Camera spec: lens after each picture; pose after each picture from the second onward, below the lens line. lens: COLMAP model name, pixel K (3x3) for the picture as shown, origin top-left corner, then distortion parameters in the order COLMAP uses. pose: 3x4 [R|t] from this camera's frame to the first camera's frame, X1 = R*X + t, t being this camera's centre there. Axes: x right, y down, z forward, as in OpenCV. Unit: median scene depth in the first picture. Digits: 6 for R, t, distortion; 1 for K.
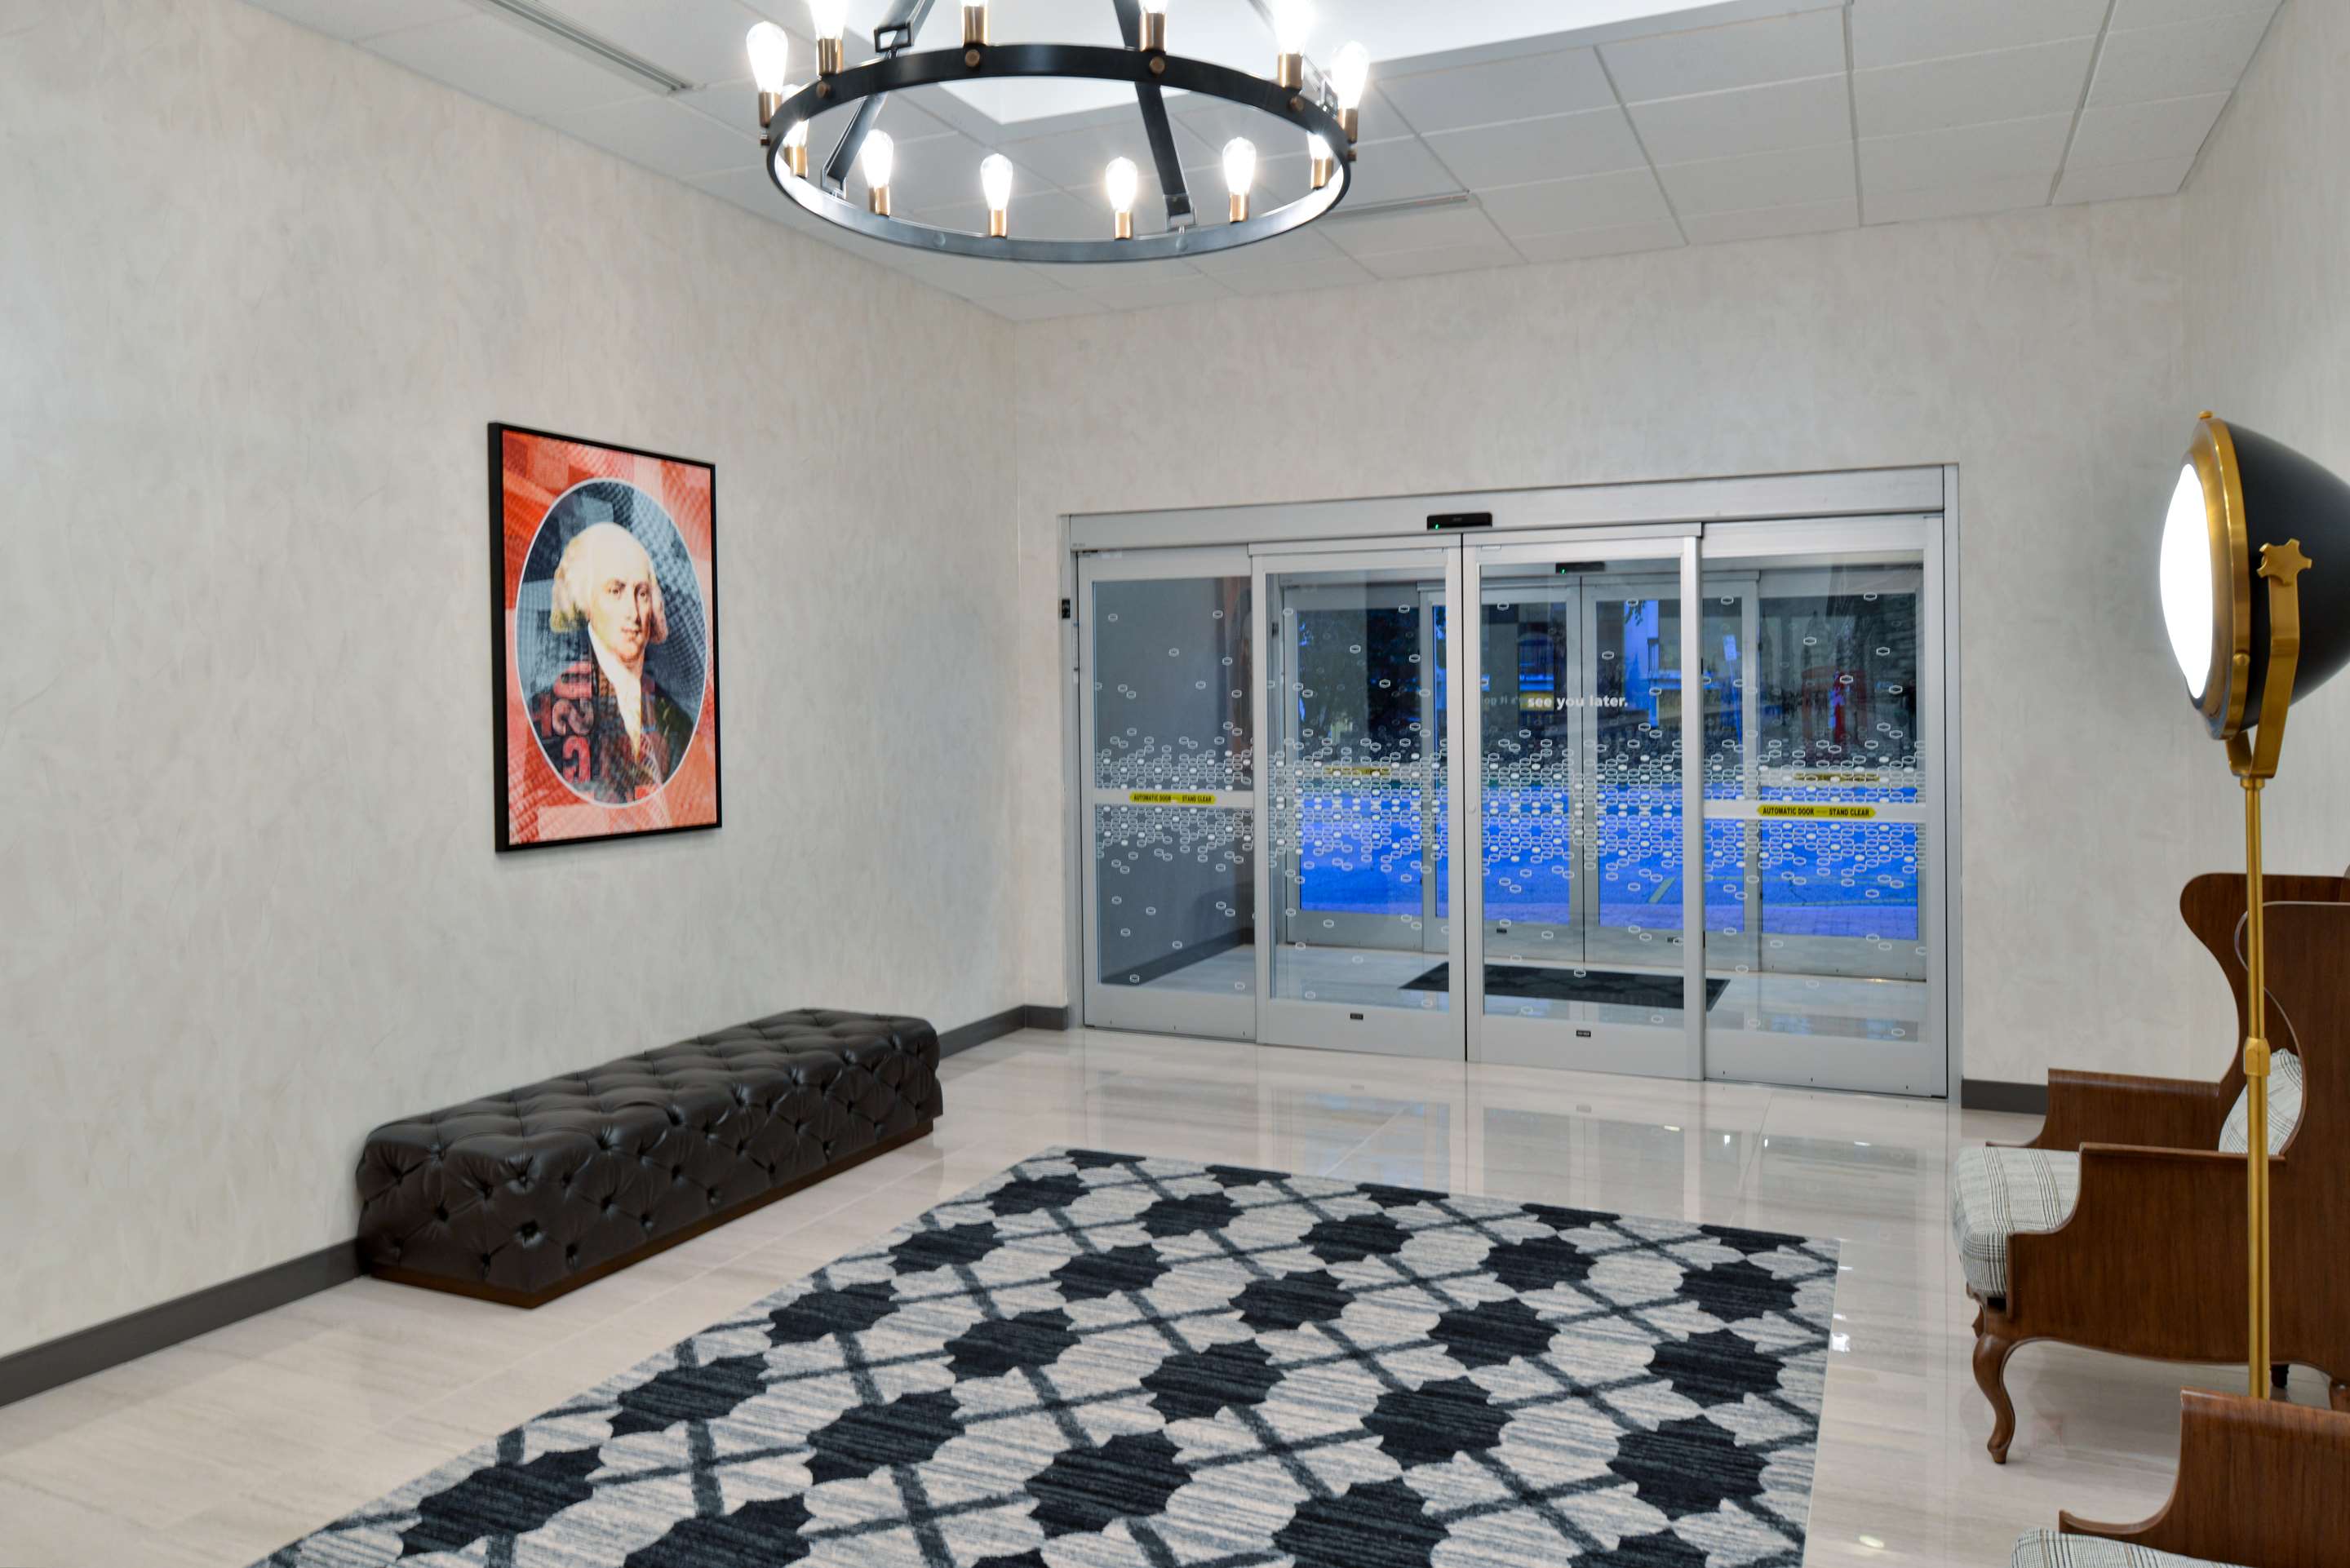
lens RADIAL K [[1587.0, 0, 1173.7], [0, 1587.0, 797.4], [0, 0, 1]] dist [0.002909, -0.003368]
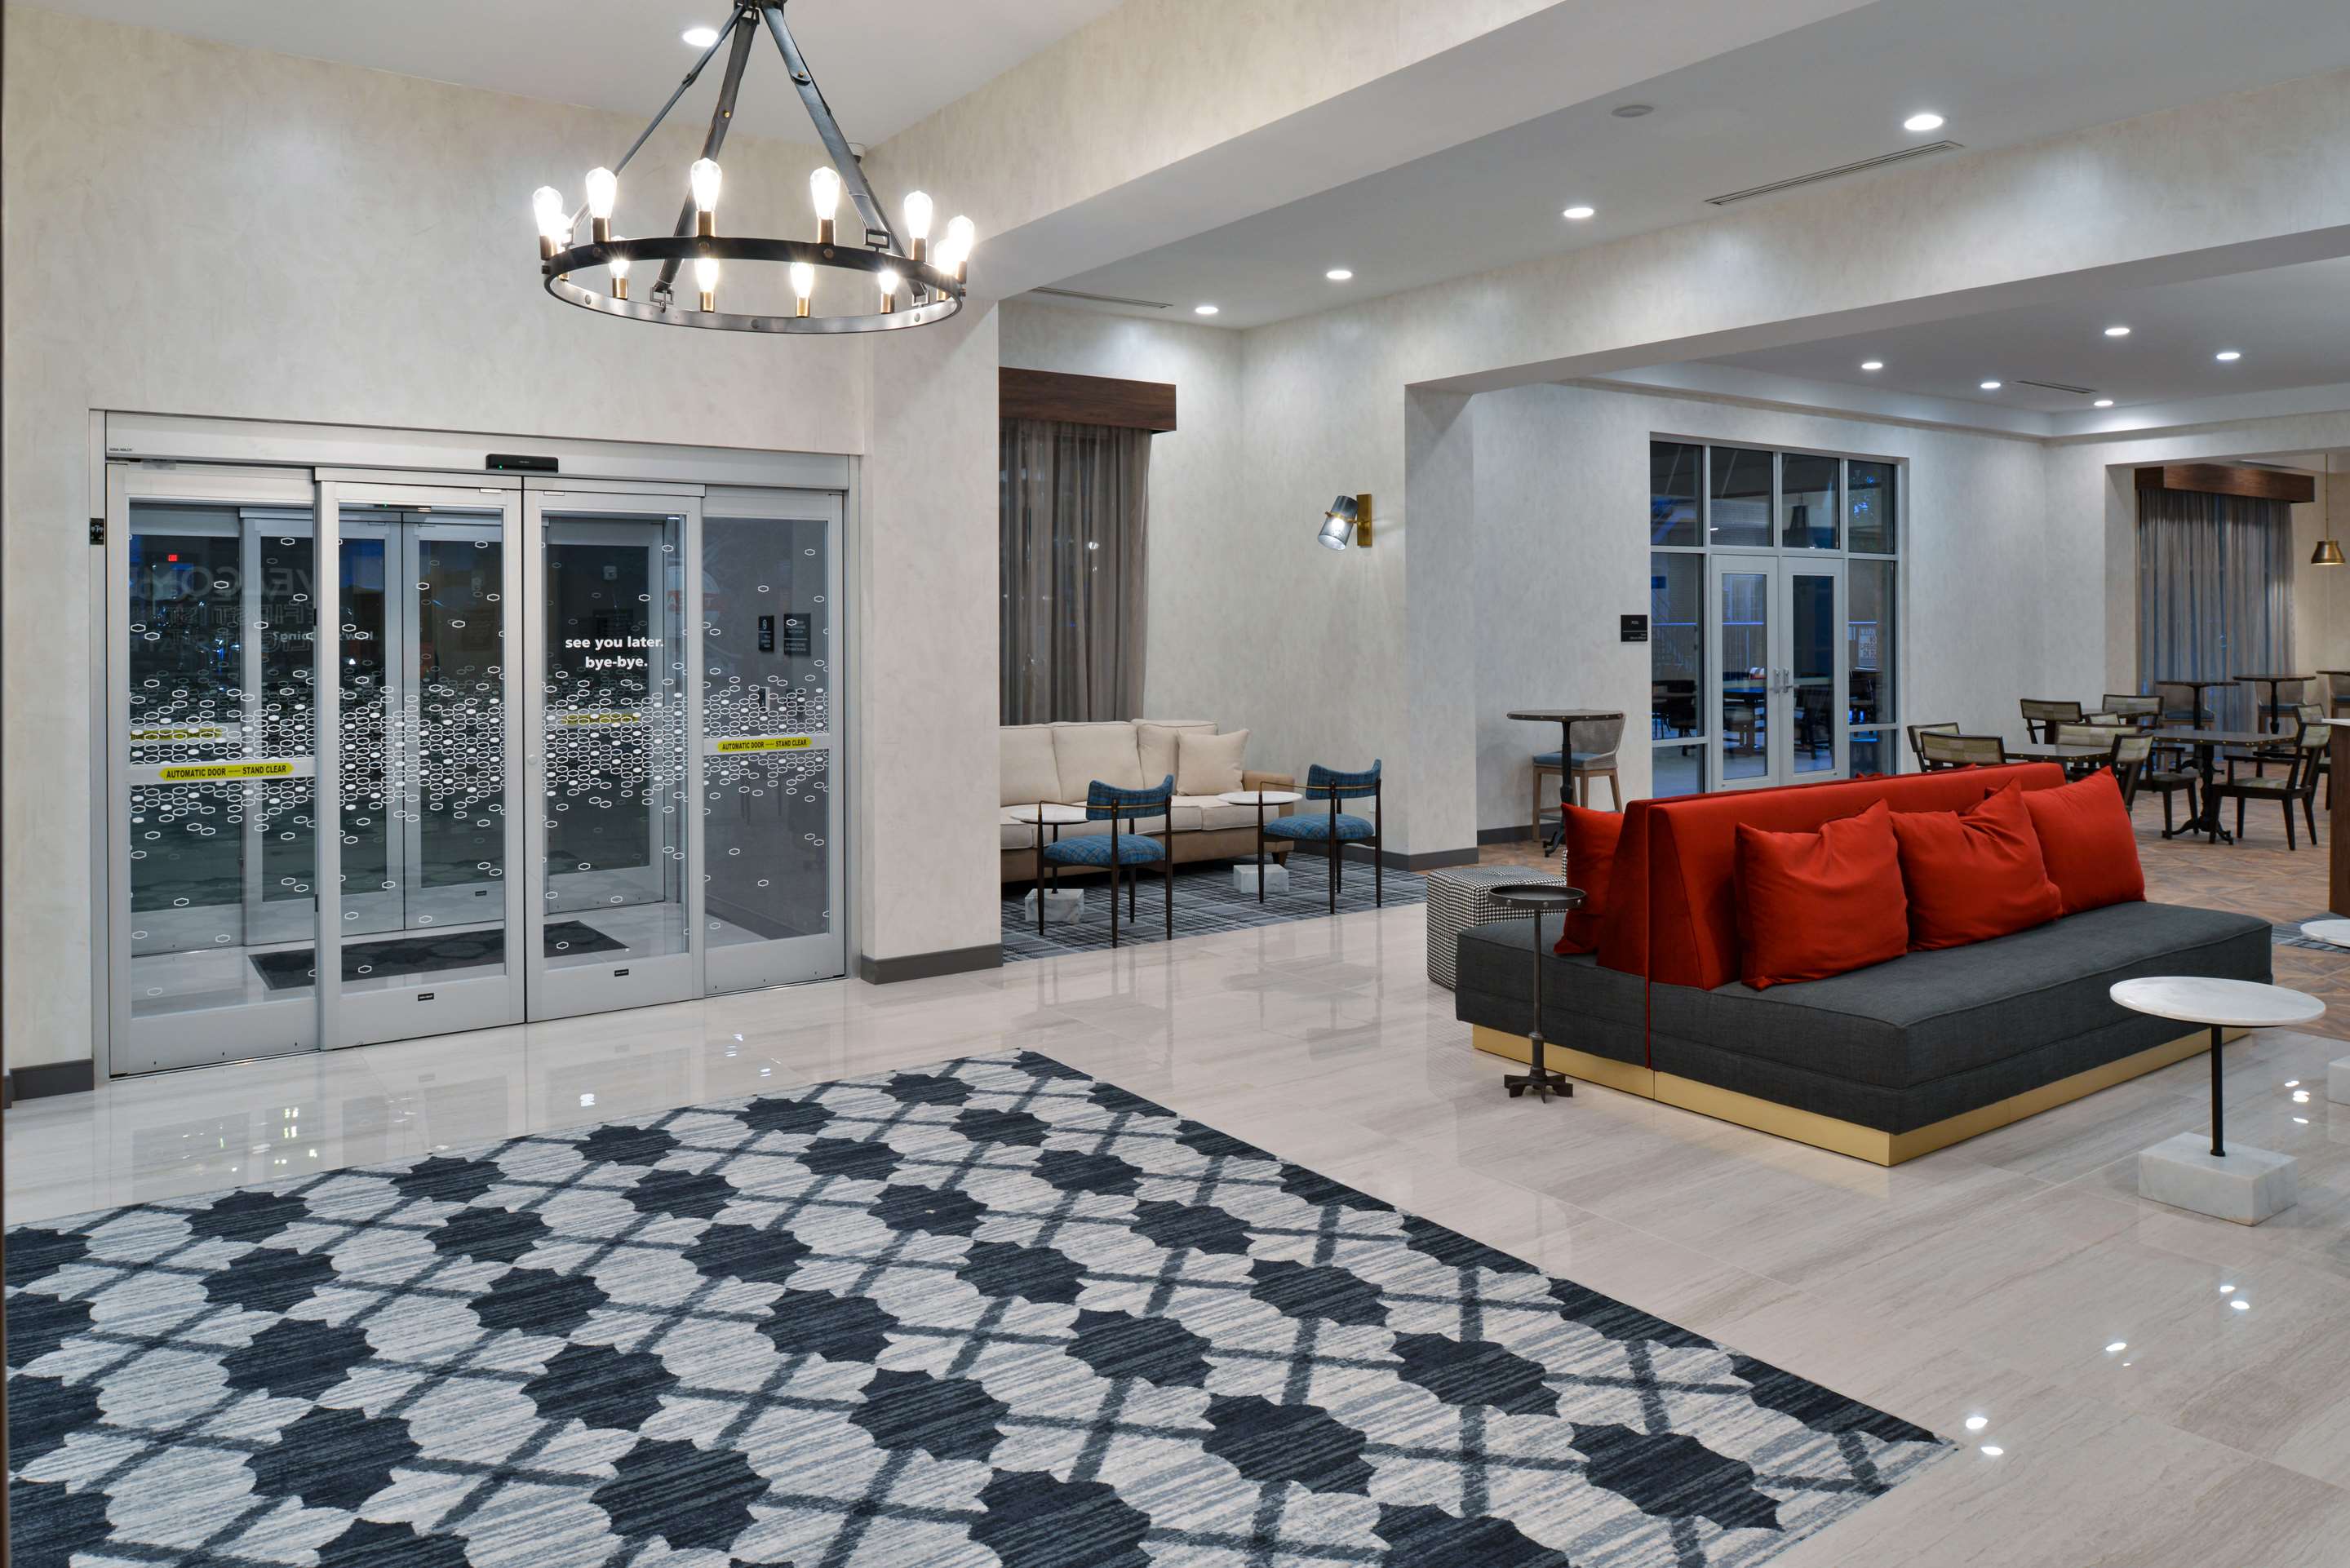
lens RADIAL K [[1587.0, 0, 1163.4], [0, 1587.0, 613.6], [0, 0, 1]] dist [0.002909, -0.003368]
pose [[0.499699, 0.007713, 0.866165, -0.486530], [0.059221, 0.997316, -0.043046, -0.011650], [-0.864172, 0.072805, 0.497902, 0.150128]]
